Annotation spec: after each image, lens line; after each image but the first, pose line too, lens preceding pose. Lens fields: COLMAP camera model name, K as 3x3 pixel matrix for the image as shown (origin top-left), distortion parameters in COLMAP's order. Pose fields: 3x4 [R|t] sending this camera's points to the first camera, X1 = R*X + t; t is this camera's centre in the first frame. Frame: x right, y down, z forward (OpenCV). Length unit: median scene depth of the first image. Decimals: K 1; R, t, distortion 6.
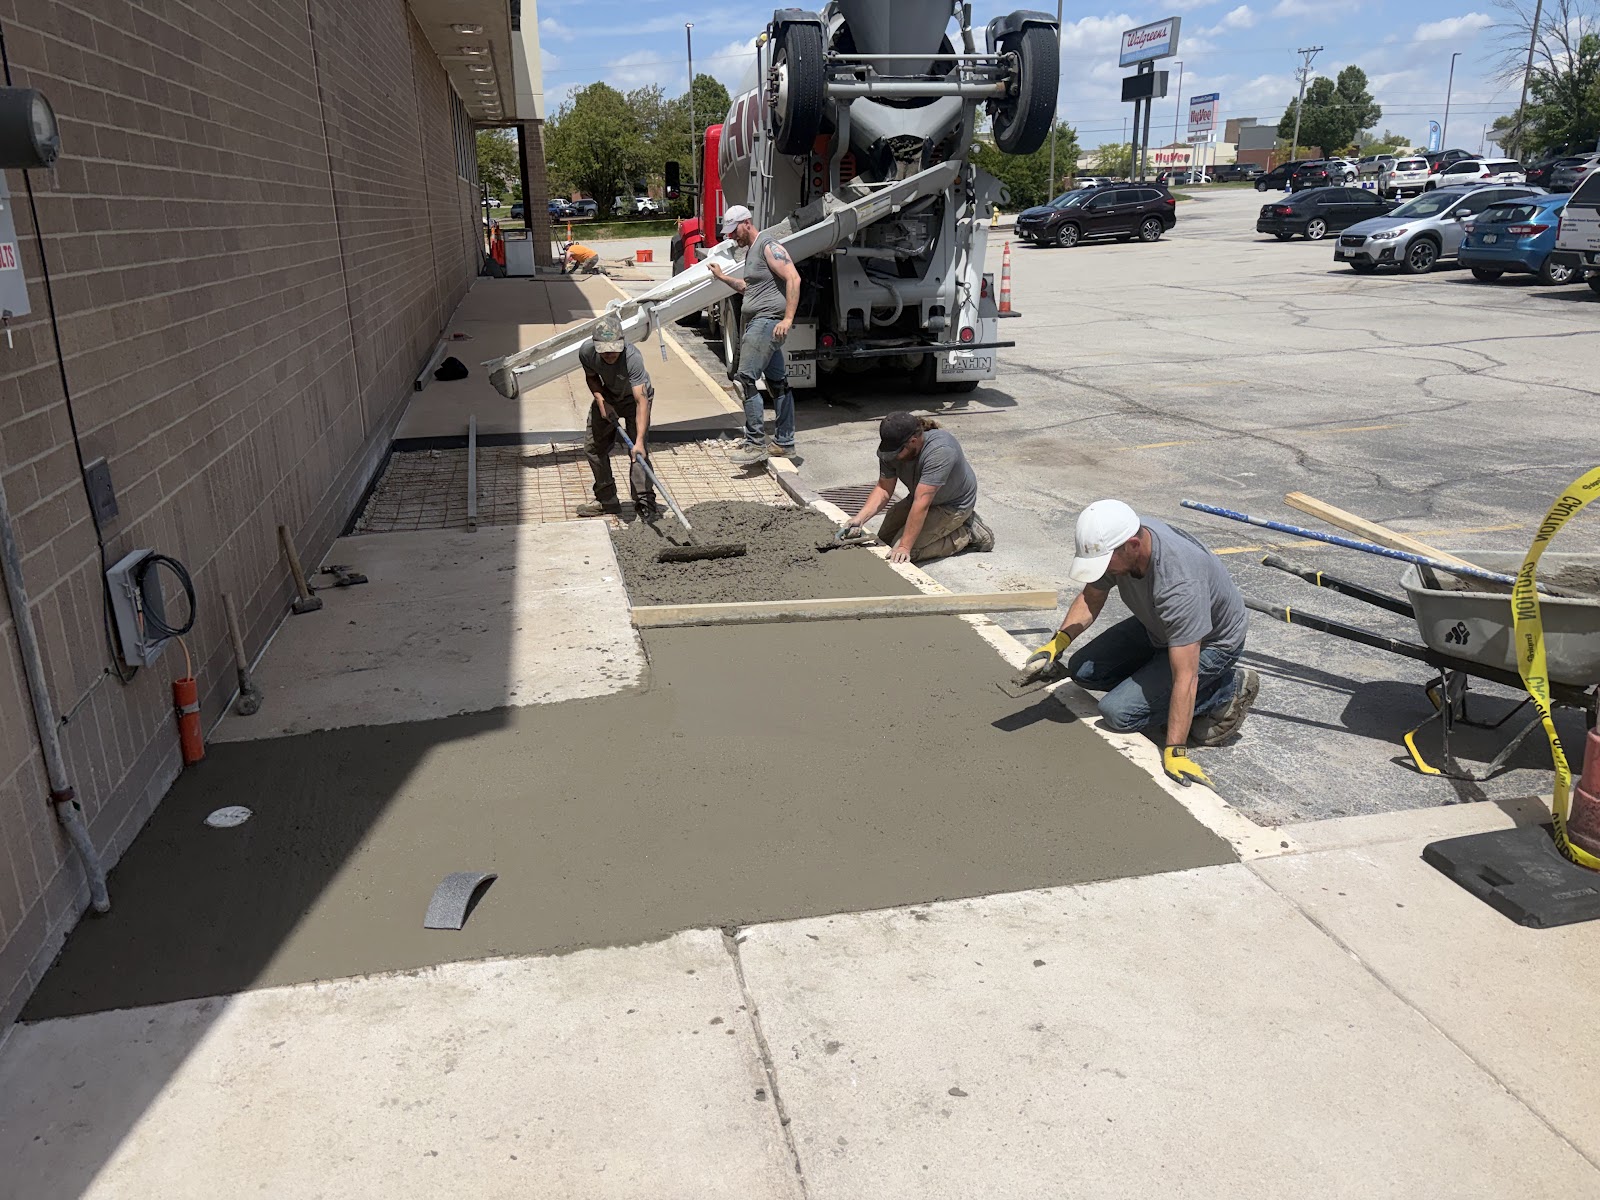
lens RADIAL K [[1213.6, 0, 792.8], [0, 1213.6, 607.2], [0, 0, 1]] dist [0.009339, 0.007080]
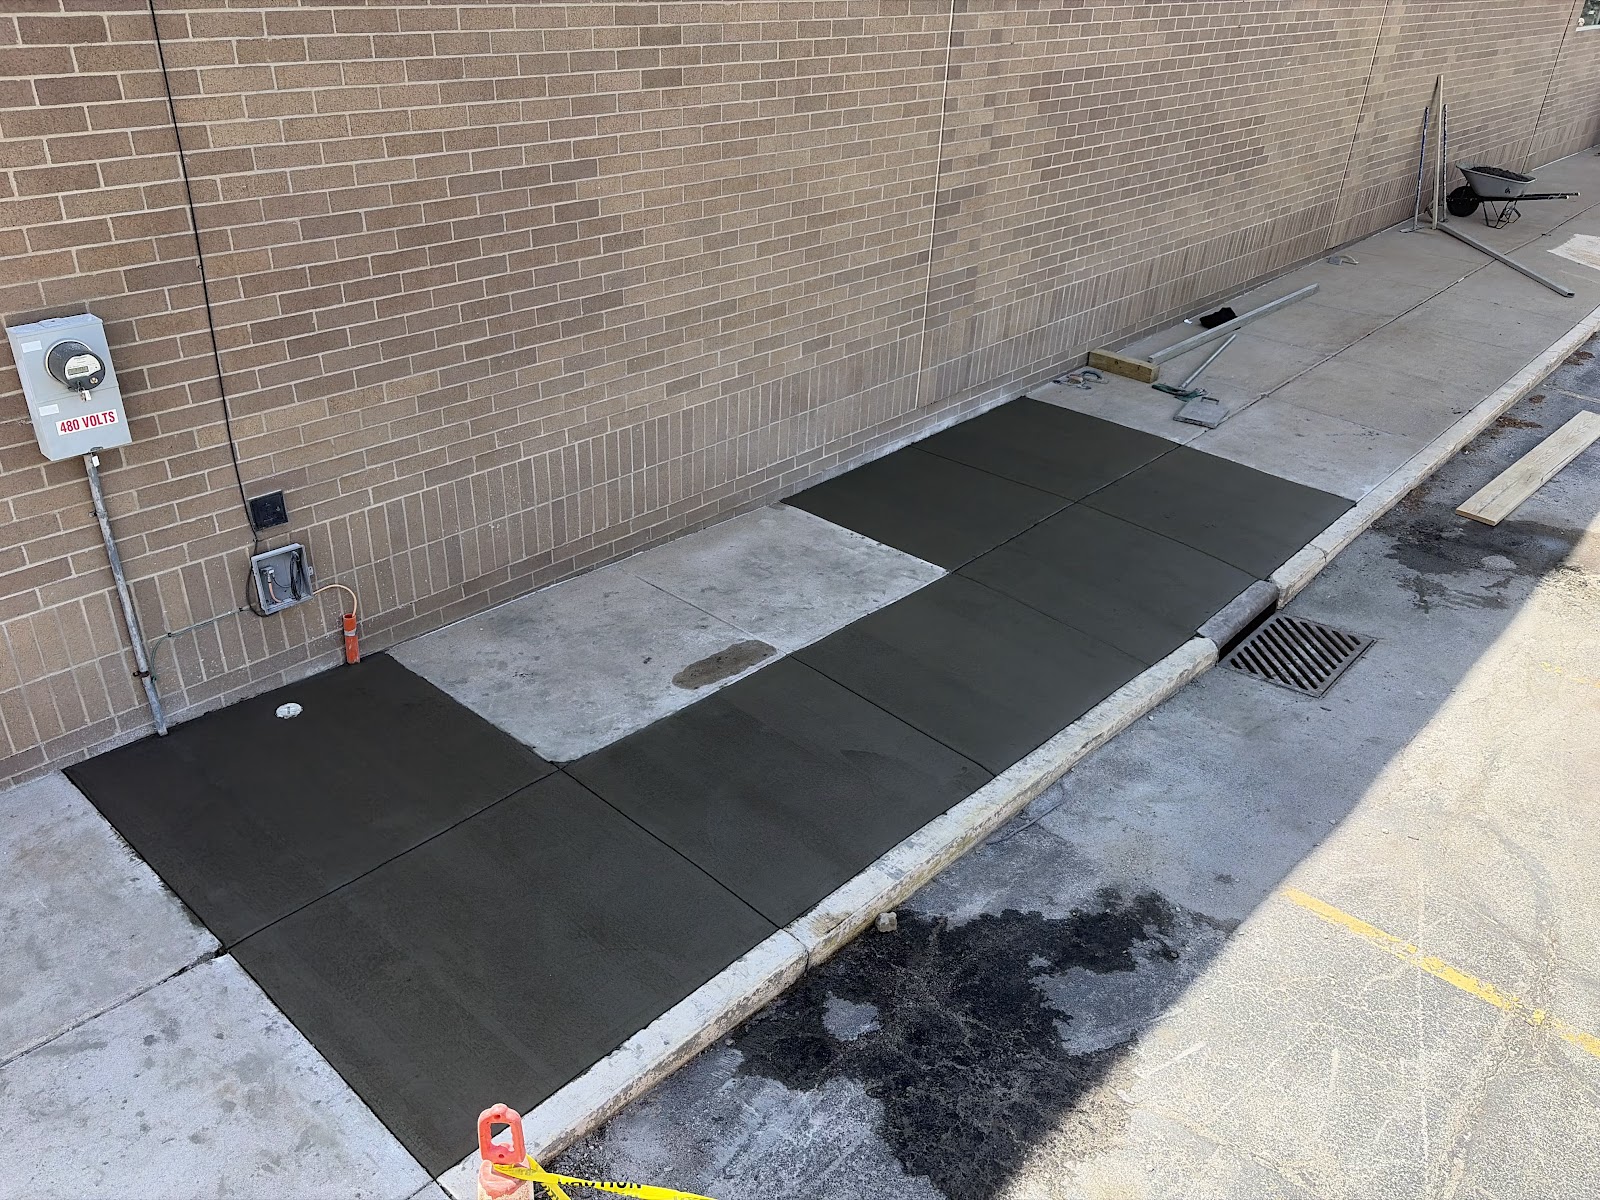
lens RADIAL K [[1208.1, 0, 799.9], [0, 1208.1, 608.8], [0, 0, 1]] dist [0.019142, -0.026552]
pose [[0.582315, 0.436944, -0.685557, 0.314648], [-0.301065, 0.899230, 0.317404, -0.212513], [0.755162, 0.021568, 0.655184, 0.132567]]
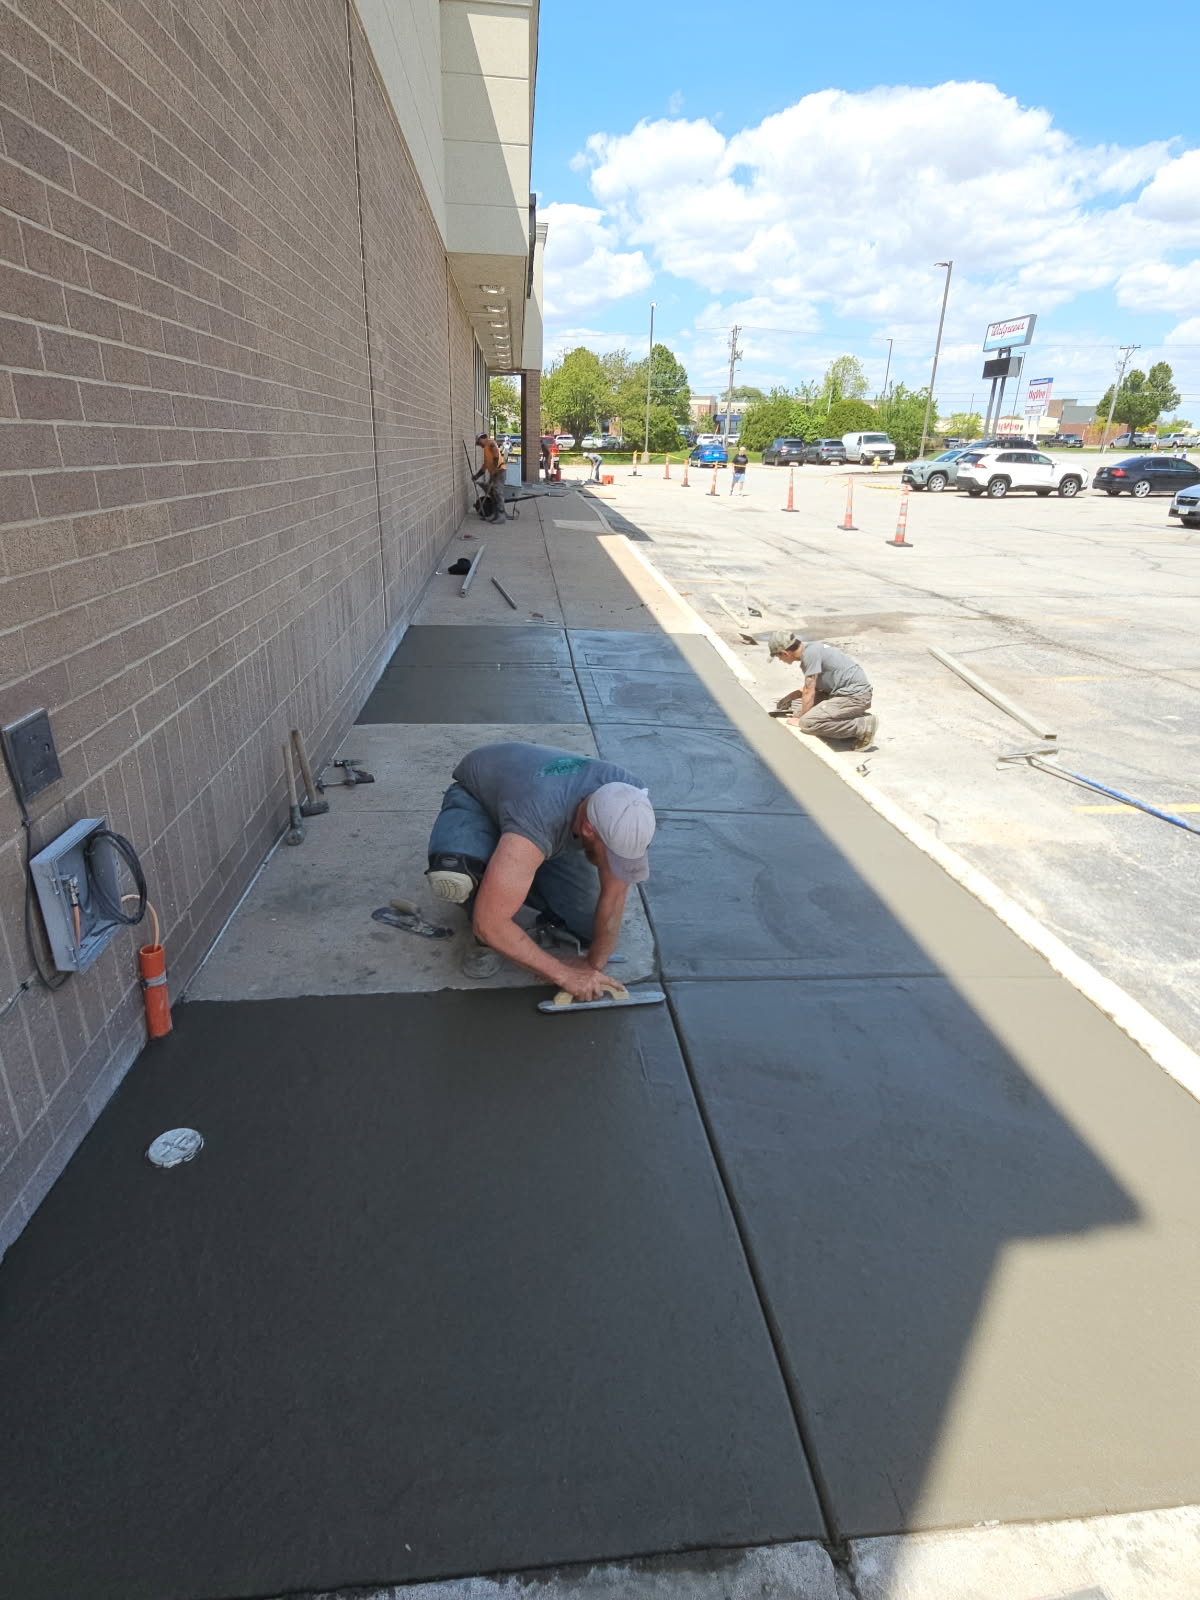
lens RADIAL K [[869.6, 0, 606.4], [0, 869.6, 789.1], [0, 0, 1]] dist [-0.004794, -0.002743]
pose [[0.992539, 0.086330, -0.086103, -0.043033], [-0.081199, 0.994804, 0.061421, -0.039870], [0.090958, -0.053971, 0.994391, 0.137363]]
